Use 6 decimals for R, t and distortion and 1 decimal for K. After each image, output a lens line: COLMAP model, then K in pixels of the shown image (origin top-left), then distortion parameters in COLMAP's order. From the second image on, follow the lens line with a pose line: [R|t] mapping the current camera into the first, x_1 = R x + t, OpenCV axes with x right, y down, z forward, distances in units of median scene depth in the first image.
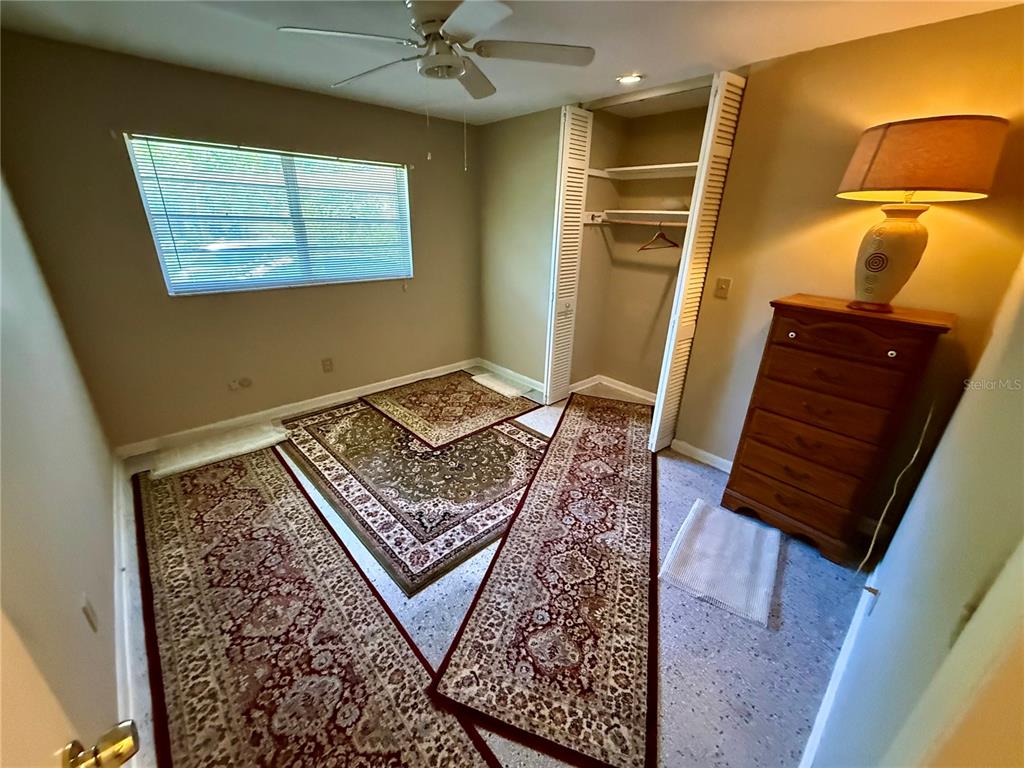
lens RADIAL K [[408.4, 0, 508.7], [0, 408.4, 382.5], [0, 0, 1]] dist [-0.000182, -0.000440]
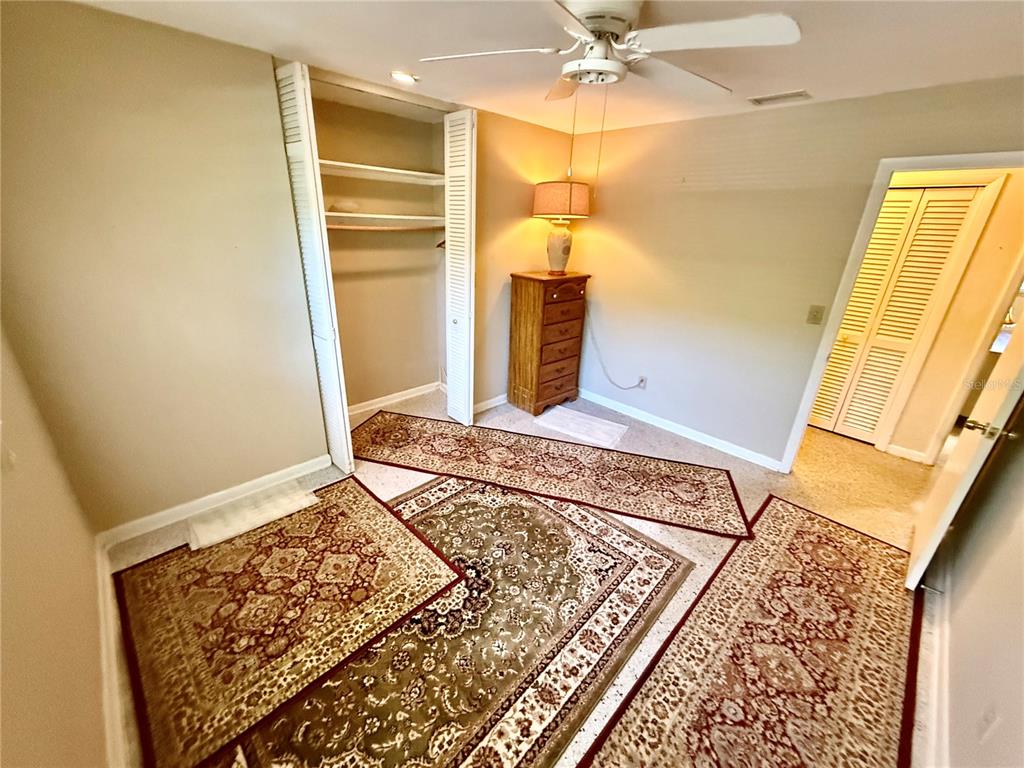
lens RADIAL K [[408.4, 0, 508.7], [0, 408.4, 382.5], [0, 0, 1]] dist [-0.000182, -0.000440]
pose [[-0.034512, -0.396305, 0.917470, -0.959821], [0.336018, 0.859972, 0.384109, -0.496993], [-0.941223, 0.321543, 0.103486, 1.050622]]
